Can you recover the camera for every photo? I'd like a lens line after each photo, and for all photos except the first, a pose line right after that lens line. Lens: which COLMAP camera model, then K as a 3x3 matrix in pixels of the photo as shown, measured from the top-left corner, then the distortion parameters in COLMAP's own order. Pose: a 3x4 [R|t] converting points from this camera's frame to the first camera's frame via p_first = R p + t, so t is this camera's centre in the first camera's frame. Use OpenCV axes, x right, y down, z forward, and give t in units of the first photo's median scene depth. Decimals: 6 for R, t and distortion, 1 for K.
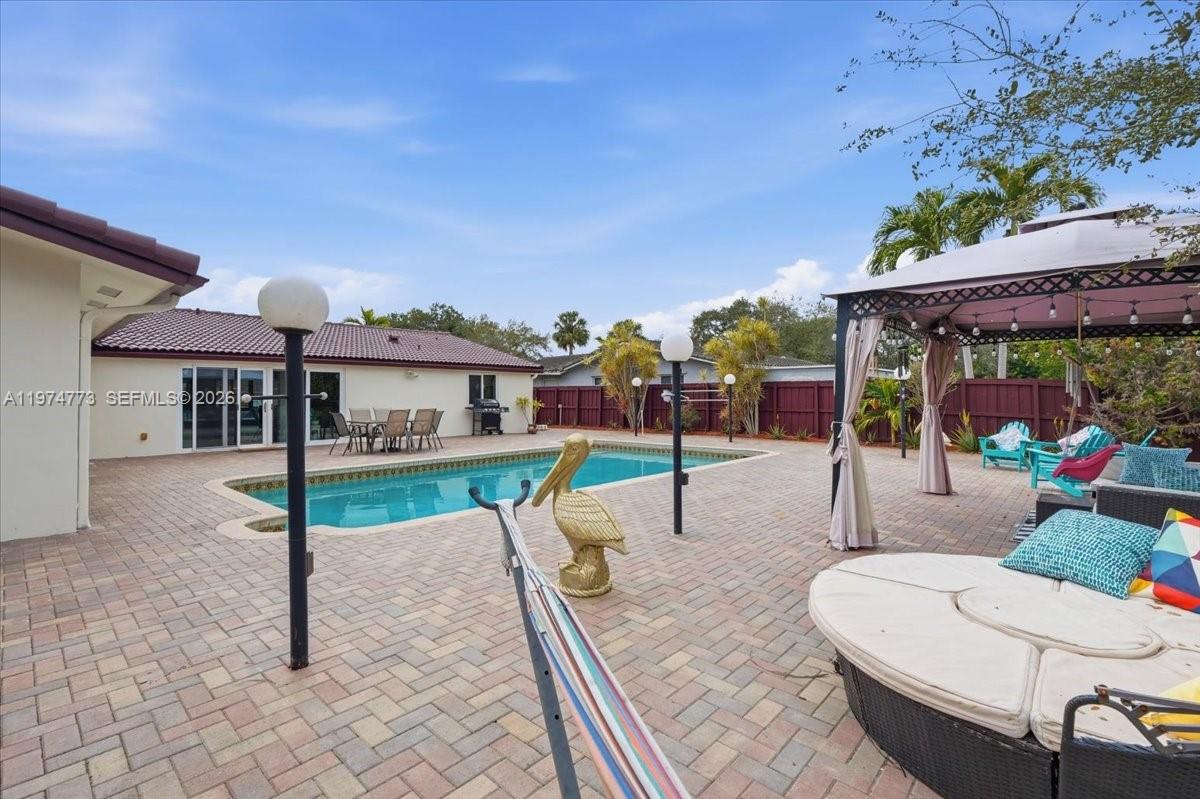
lens RADIAL K [[550.5, 0, 600.0], [0, 550.5, 399.5], [0, 0, 1]] dist [0.000735, 0.000230]
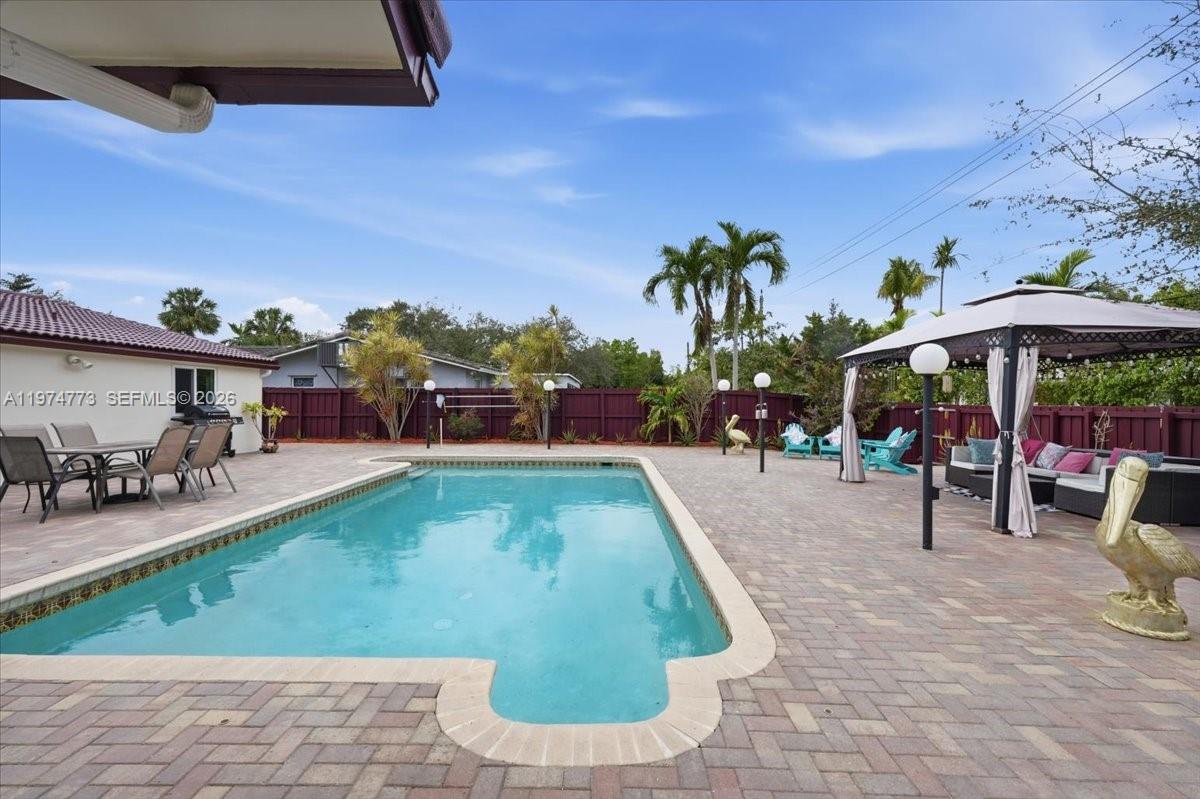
lens RADIAL K [[521.7, 0, 607.2], [0, 521.7, 393.4], [0, 0, 1]] dist [0.000146, 0.000610]
pose [[0.746774, 0.014041, 0.664930, -0.264520], [-0.002618, 0.999831, -0.018173, -0.004953], [-0.665073, 0.011831, 0.746685, 0.198554]]
